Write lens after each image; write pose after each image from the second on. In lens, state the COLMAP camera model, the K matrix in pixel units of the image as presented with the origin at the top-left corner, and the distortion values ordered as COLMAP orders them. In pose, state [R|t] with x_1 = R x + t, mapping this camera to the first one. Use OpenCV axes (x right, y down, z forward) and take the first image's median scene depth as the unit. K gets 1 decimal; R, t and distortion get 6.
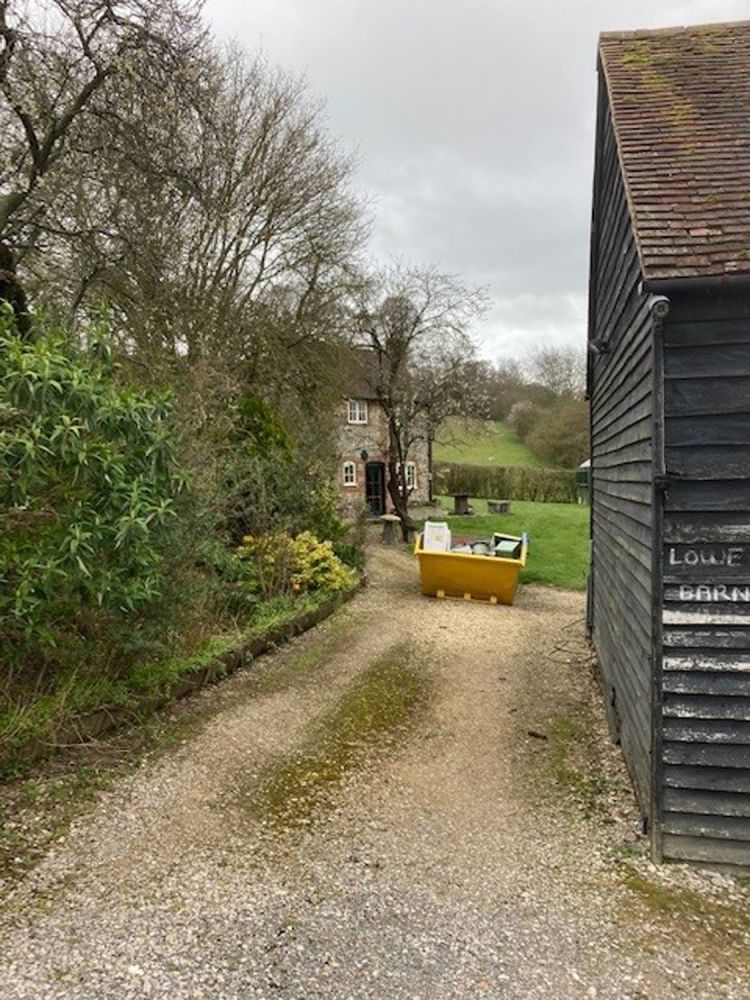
lens RADIAL K [[784.0, 0, 375.0], [0, 784.0, 500.0], [0, 0, 1]] dist [0.053425, 0.001131]
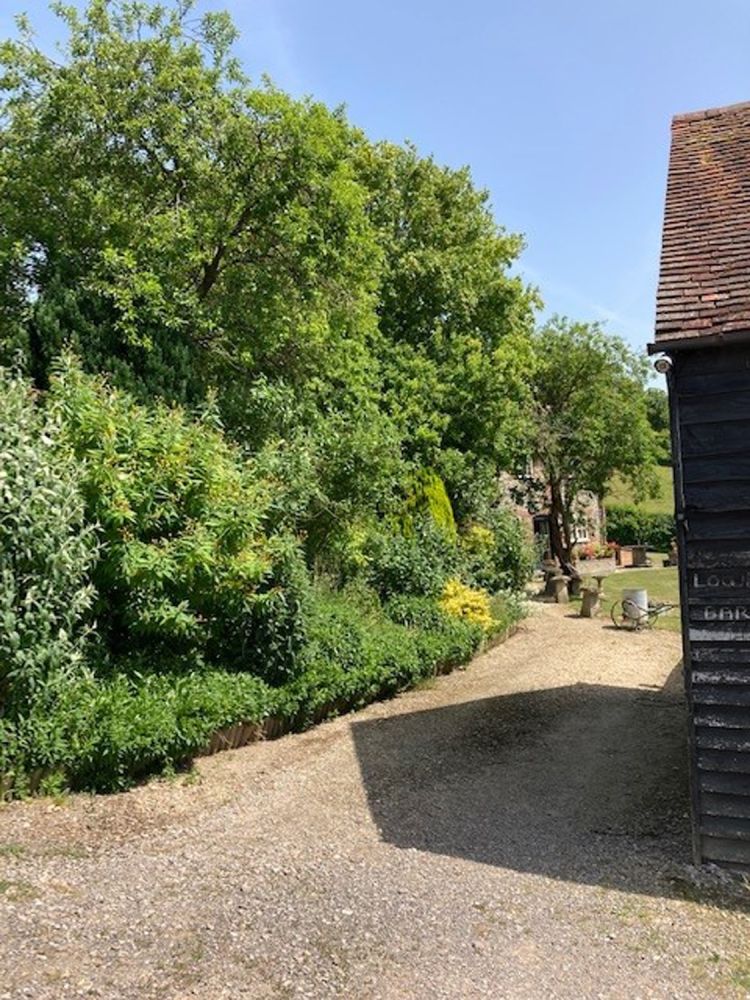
lens RADIAL K [[784.0, 0, 375.0], [0, 784.0, 500.0], [0, 0, 1]] dist [0.053425, 0.001131]
pose [[0.972915, -0.027309, -0.229543, 0.191528], [0.010322, 0.997139, -0.074878, 0.036615], [0.230931, 0.070481, 0.970414, -0.205890]]
